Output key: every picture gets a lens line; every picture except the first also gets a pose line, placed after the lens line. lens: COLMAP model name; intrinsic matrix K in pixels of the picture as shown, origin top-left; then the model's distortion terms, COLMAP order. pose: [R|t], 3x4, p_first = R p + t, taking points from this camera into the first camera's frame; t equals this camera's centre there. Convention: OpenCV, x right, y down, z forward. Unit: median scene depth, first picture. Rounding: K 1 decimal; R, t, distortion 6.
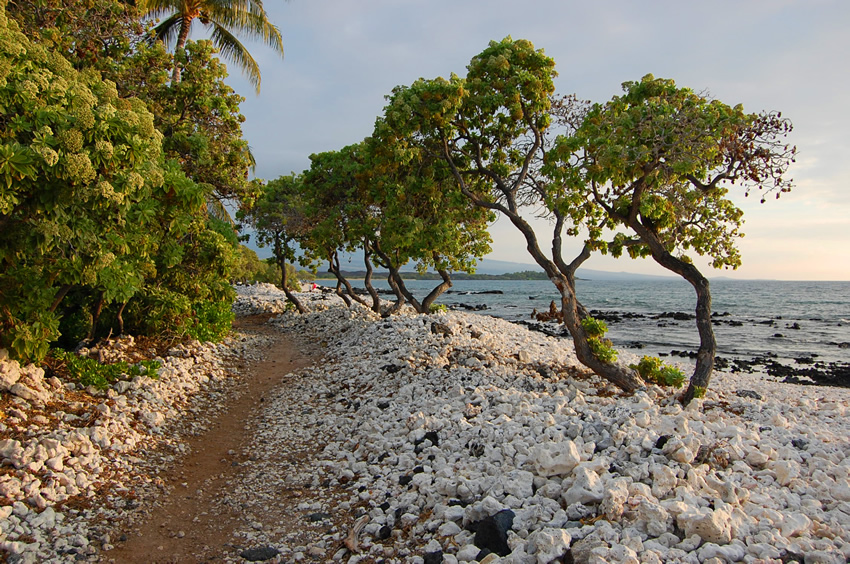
lens RADIAL K [[768.5, 0, 425.0], [0, 768.5, 282.0], [0, 0, 1]] dist [-0.058798, 0.011982]
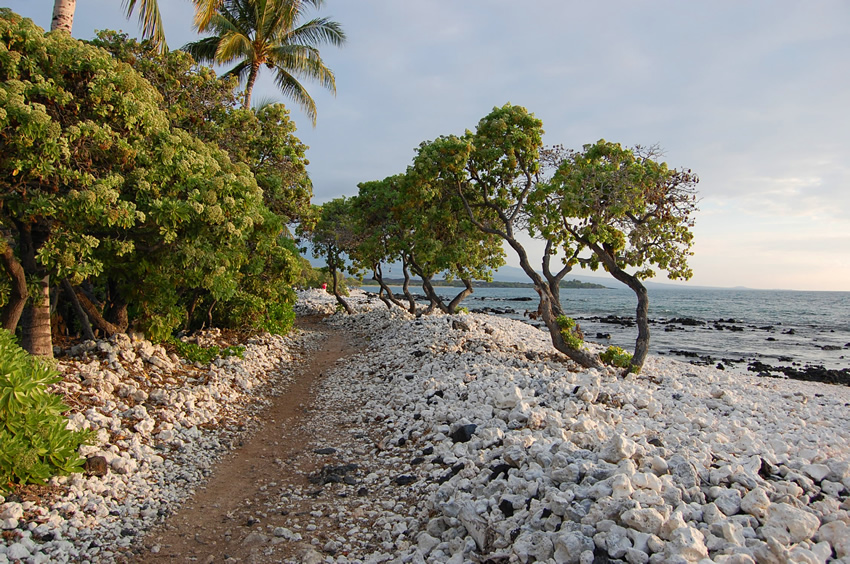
lens RADIAL K [[768.5, 0, 425.0], [0, 768.5, 282.0], [0, 0, 1]] dist [-0.058798, 0.011982]
pose [[0.998144, 0.008357, -0.060318, 0.049176], [-0.008922, 0.999919, -0.009106, 0.001642], [0.060237, 0.009627, 0.998138, -0.333785]]
